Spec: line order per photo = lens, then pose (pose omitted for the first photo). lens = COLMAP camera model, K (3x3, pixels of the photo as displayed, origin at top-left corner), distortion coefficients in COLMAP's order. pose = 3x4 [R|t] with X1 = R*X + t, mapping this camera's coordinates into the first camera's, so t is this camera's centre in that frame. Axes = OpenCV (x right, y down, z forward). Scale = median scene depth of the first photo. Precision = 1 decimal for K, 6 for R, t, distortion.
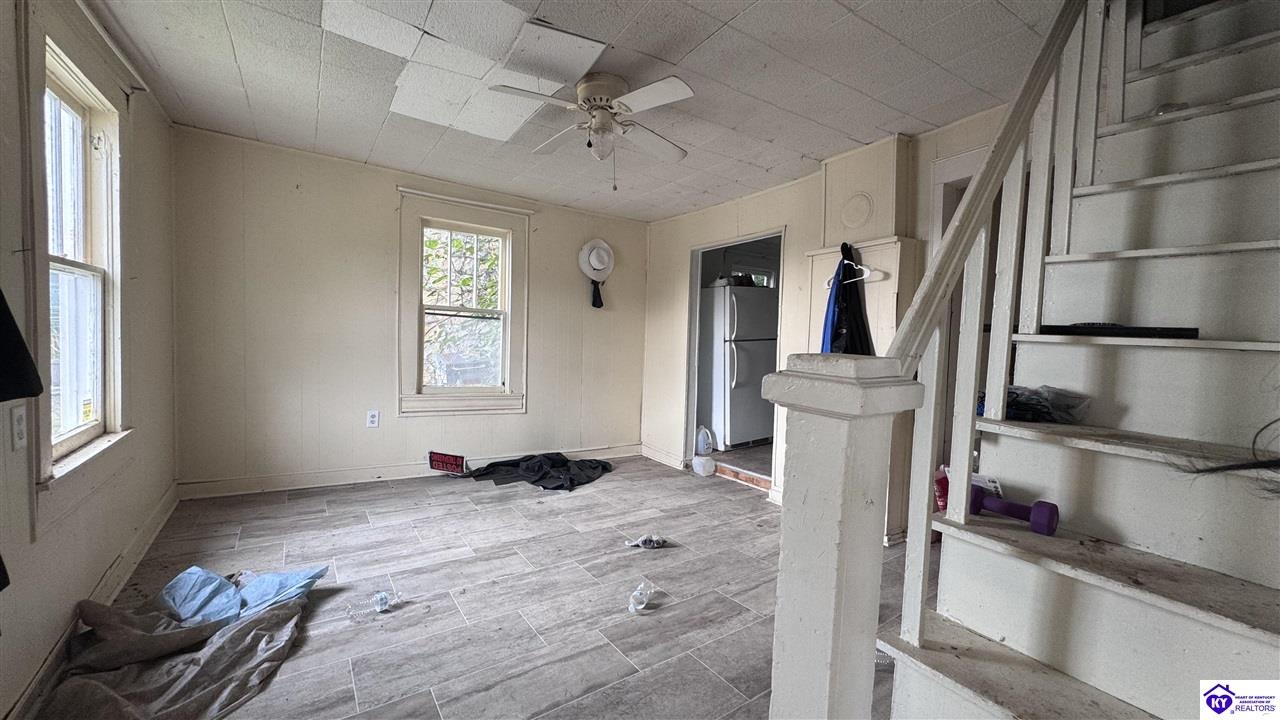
lens RADIAL K [[510.5, 0, 641.2], [0, 510.5, 360.1], [0, 0, 1]] dist [-0.003329, 0.000528]
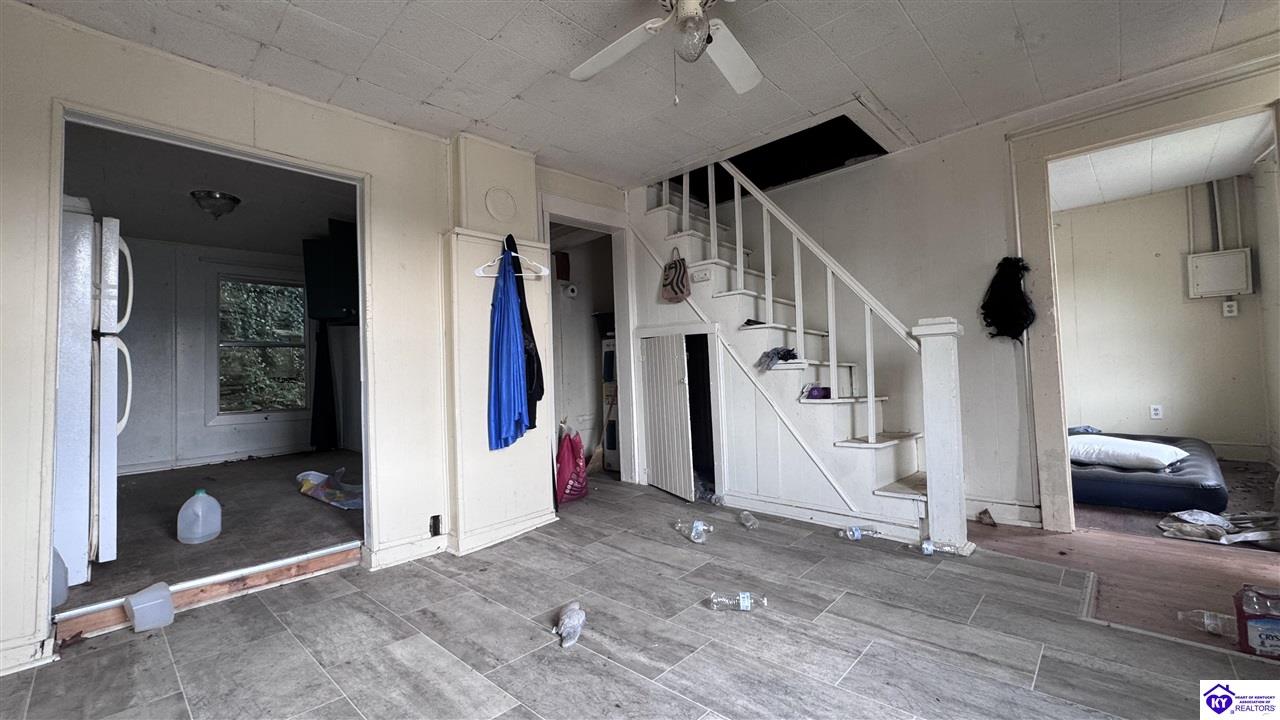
lens RADIAL K [[510.5, 0, 643.4], [0, 510.5, 360.8], [0, 0, 1]] dist [-0.003329, 0.000528]
pose [[-0.225463, 0.022863, 0.973983, -0.658353], [0.073169, 0.997299, -0.006472, 0.042222], [-0.971500, 0.069806, -0.226527, 1.066994]]
